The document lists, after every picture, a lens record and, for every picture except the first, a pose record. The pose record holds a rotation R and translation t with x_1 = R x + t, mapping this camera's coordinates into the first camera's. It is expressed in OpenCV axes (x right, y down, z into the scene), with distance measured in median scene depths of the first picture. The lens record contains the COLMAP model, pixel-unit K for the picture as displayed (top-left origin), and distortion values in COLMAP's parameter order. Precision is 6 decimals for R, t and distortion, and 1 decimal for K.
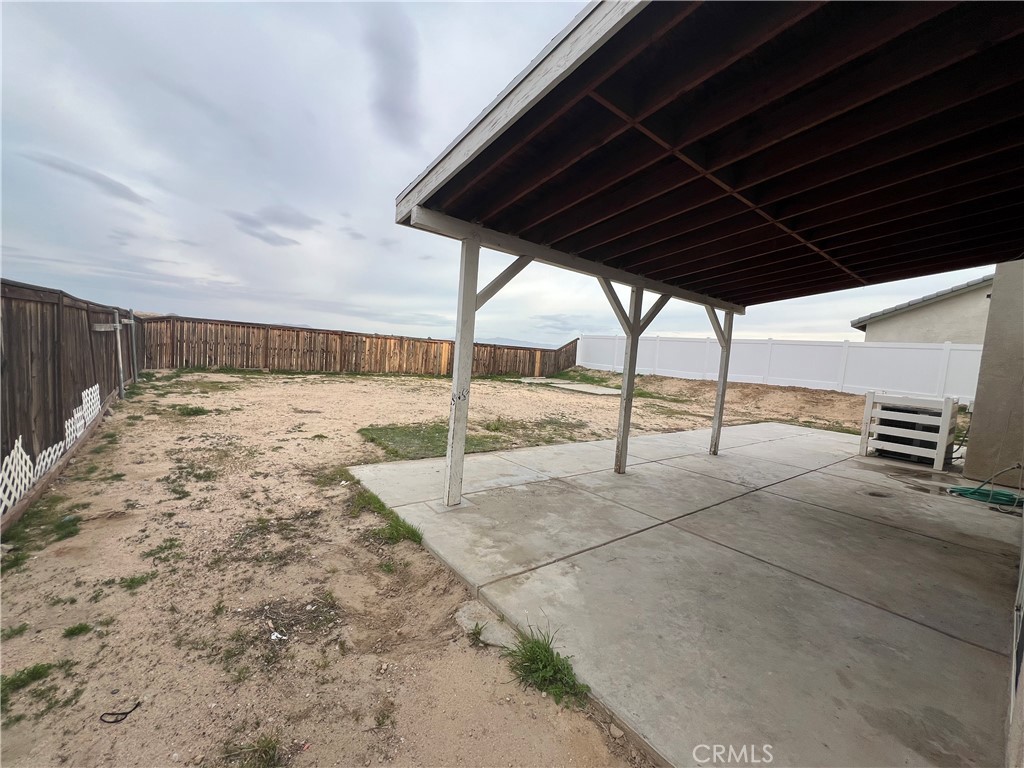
lens RADIAL K [[409.9, 0, 512.0], [0, 409.9, 384.0], [0, 0, 1]] dist [-0.000442, -0.000138]
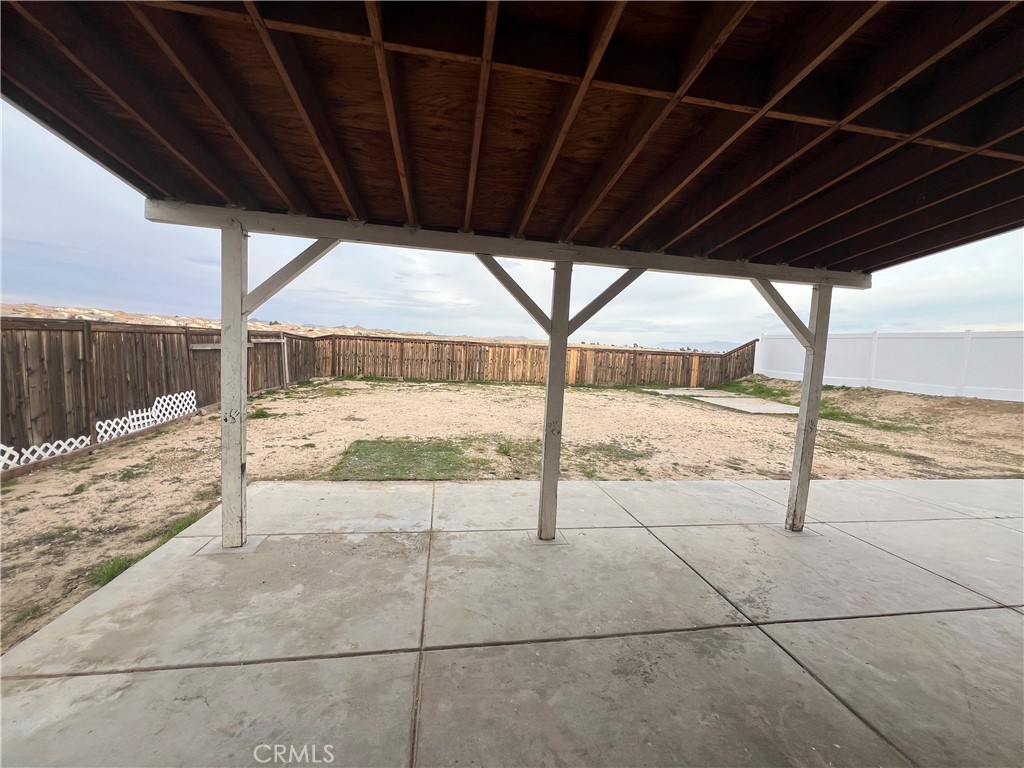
lens RADIAL K [[410.2, 0, 512.0], [0, 410.2, 384.0], [0, 0, 1]] dist [-0.000508, -0.000130]
pose [[0.879868, 0.012424, -0.475055, 0.405794], [-0.020571, 0.999717, -0.011955, -0.021539], [0.474772, 0.020291, 0.879875, 0.283359]]
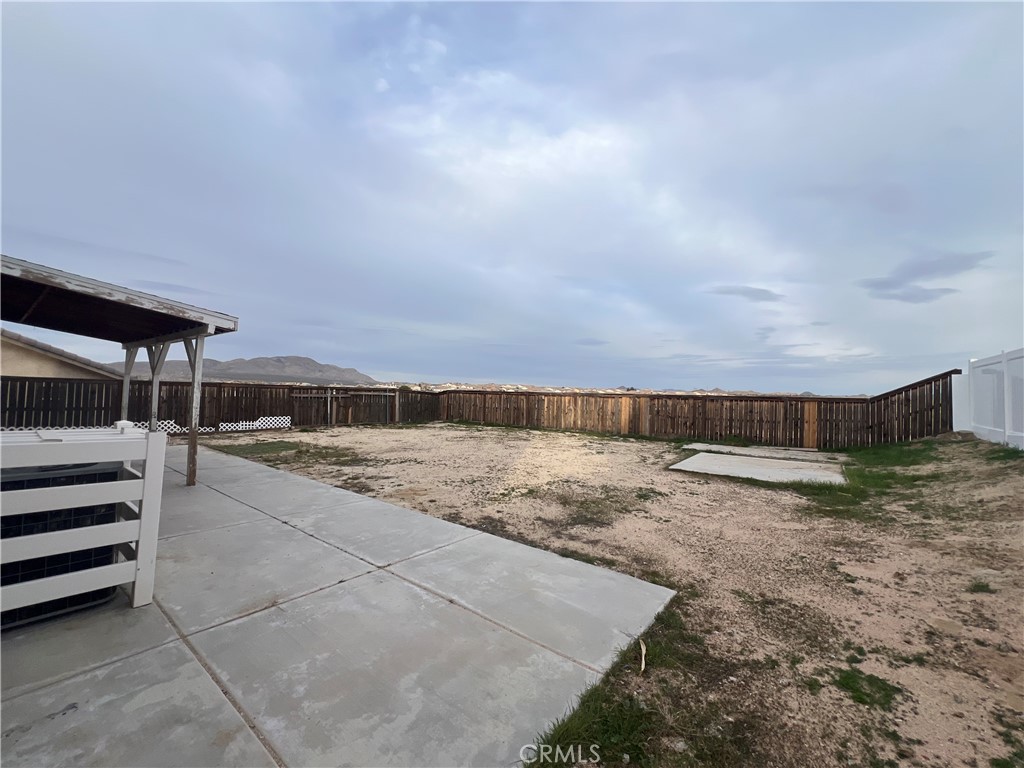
lens RADIAL K [[409.9, 0, 512.0], [0, 409.9, 384.0], [0, 0, 1]] dist [-0.000442, -0.000138]
pose [[0.245865, -0.095927, -0.964546, 1.568314], [-0.084627, 0.989167, -0.119948, -0.009093], [0.965603, 0.111117, 0.235084, 1.437418]]
